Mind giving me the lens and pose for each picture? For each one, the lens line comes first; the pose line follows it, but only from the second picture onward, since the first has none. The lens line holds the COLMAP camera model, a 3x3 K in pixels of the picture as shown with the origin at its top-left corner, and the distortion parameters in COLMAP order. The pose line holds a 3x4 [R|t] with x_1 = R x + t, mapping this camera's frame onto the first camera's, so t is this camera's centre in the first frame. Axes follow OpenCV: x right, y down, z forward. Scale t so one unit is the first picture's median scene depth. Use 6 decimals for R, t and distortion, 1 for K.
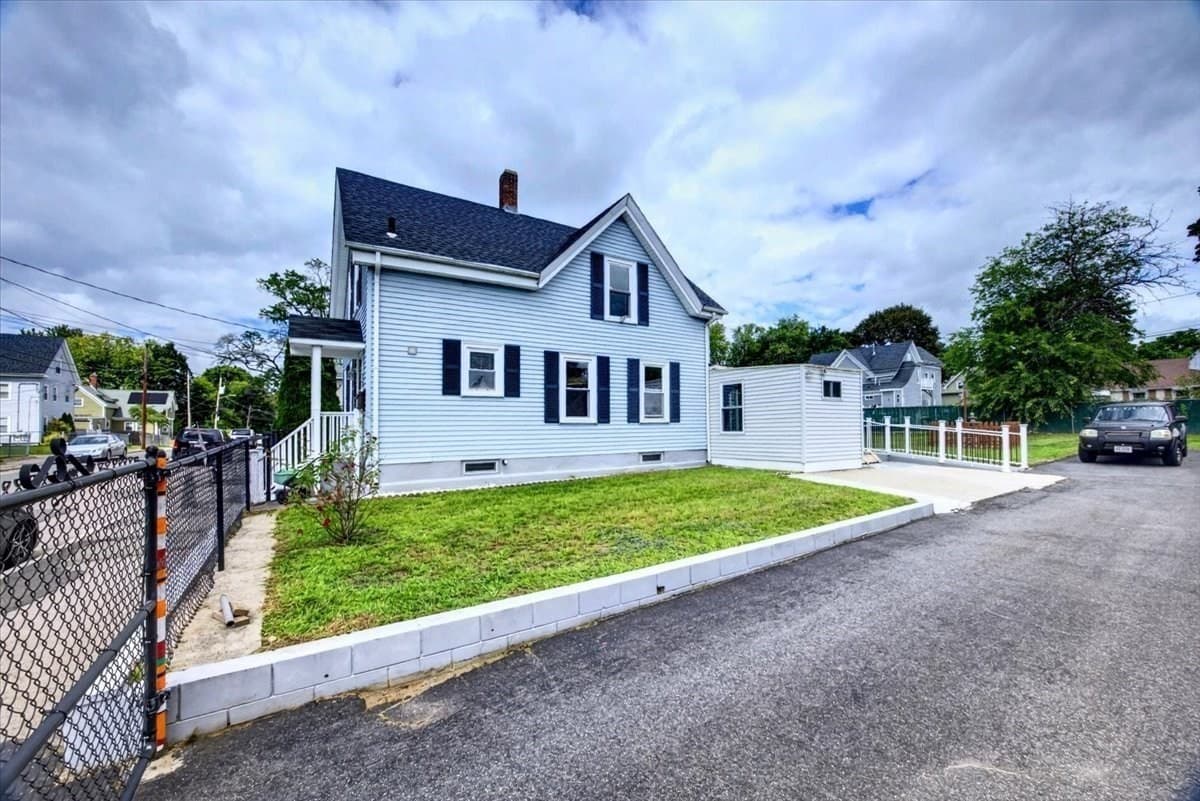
lens RADIAL K [[472.0, 0, 602.7], [0, 472.0, 412.8], [0, 0, 1]] dist [-0.007242, 0.003079]
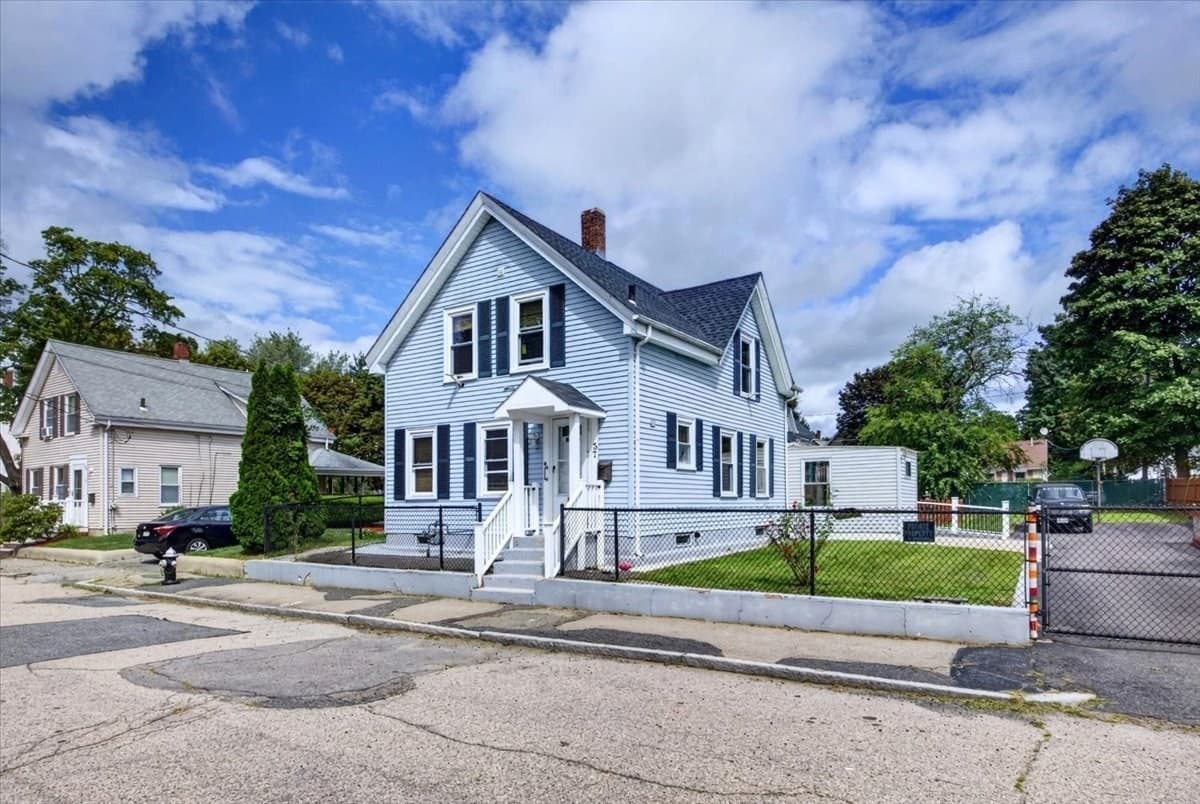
lens RADIAL K [[706.0, 0, 606.0], [0, 706.0, 493.5], [0, 0, 1]] dist [-0.001716, -0.001402]
pose [[0.912085, 0.010970, 0.409854, -0.812592], [-0.015947, 0.999835, 0.008726, 0.004678], [-0.409690, -0.014495, 0.912109, -0.245230]]
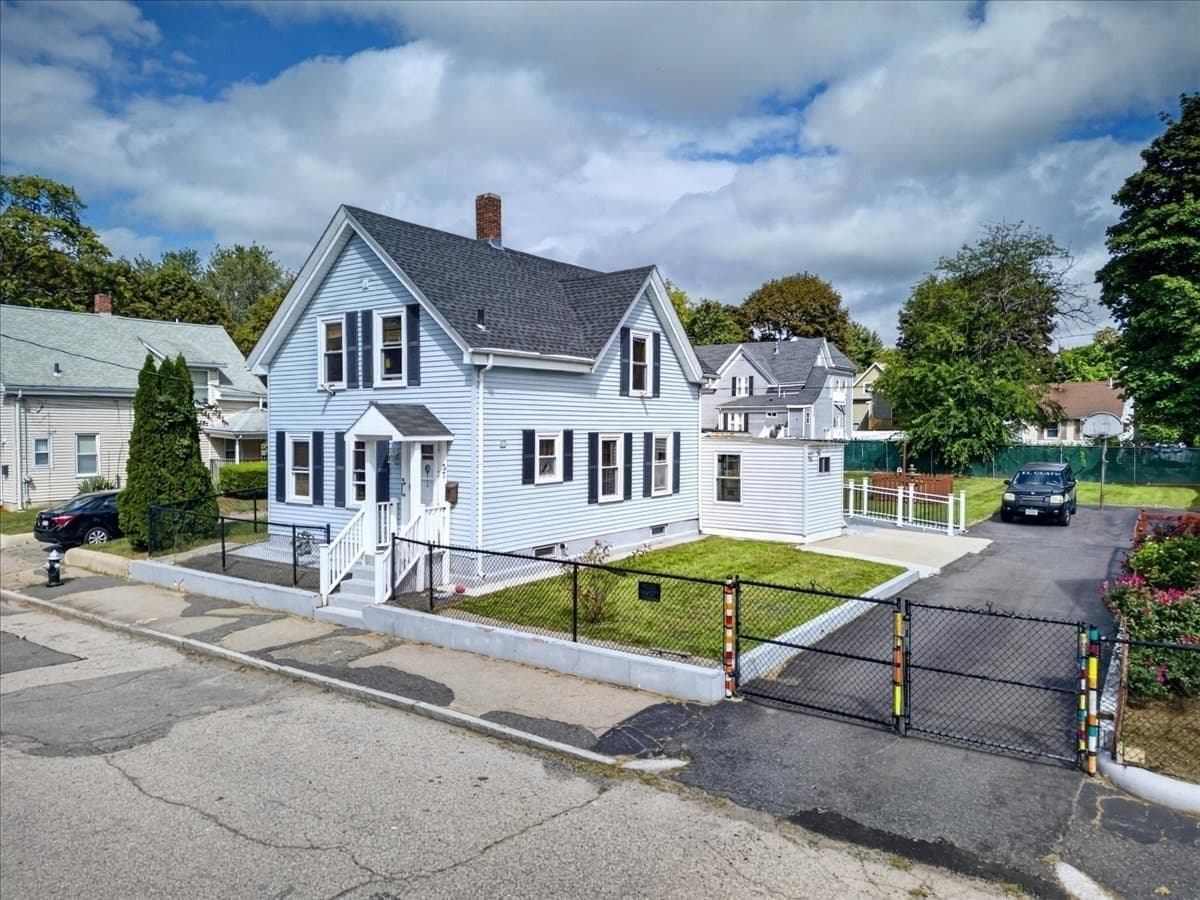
lens RADIAL K [[842.0, 0, 592.7], [0, 842.0, 450.4], [0, 0, 1]] dist [0.072945, -0.063484]
pose [[0.937931, 0.001682, 0.346818, -0.627266], [-0.021647, 0.998322, 0.053699, -0.161234], [-0.346146, -0.057874, 0.936394, -0.578661]]
